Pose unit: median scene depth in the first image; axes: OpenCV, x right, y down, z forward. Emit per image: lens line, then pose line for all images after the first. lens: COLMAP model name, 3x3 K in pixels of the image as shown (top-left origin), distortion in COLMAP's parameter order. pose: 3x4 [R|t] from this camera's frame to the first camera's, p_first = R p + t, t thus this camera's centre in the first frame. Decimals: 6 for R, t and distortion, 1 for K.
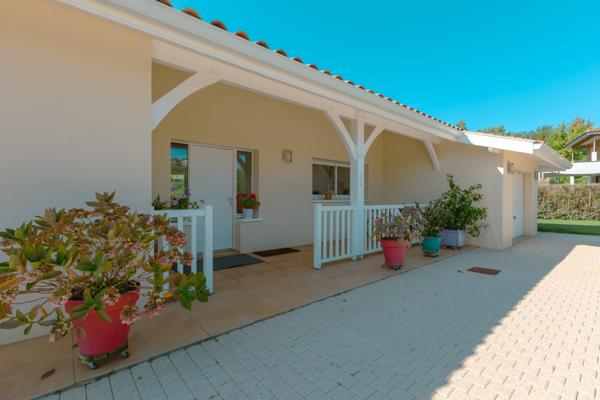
lens RADIAL K [[272.6, 0, 300.0], [0, 272.6, 200.0], [0, 0, 1]] dist [0.004321, 0.000293]
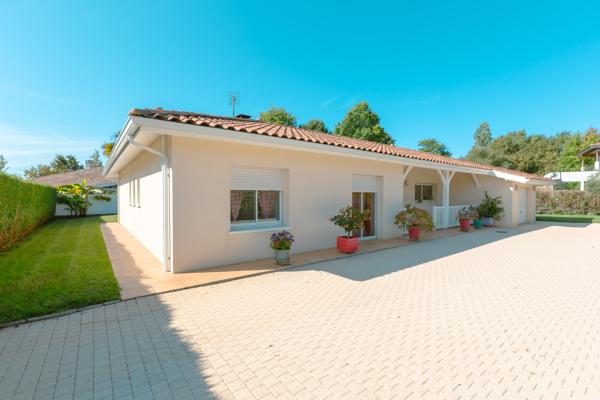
lens RADIAL K [[272.6, 0, 300.0], [0, 272.6, 200.0], [0, 0, 1]] dist [0.004321, 0.000293]
pose [[0.998421, -0.000872, -0.056175, -0.812127], [0.001466, 0.999943, 0.010535, -0.054063], [0.056163, -0.010601, 0.998365, -1.258744]]
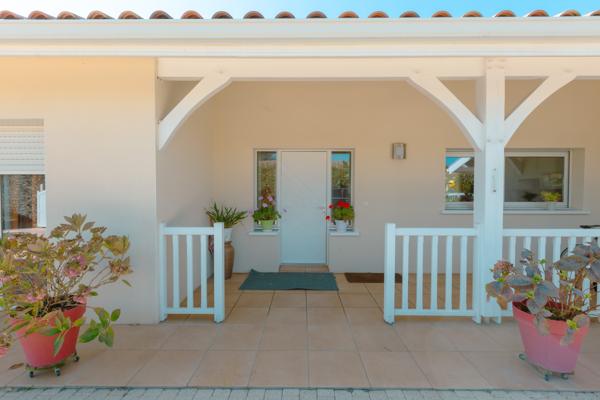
lens RADIAL K [[267.3, 0, 300.0], [0, 267.3, 200.0], [0, 0, 1]] dist [0.002235, 0.000352]
pose [[0.753765, 0.011426, -0.657044, 0.255631], [-0.004528, 0.999915, 0.012193, -0.039203], [0.657128, -0.006216, 0.753753, 0.295205]]
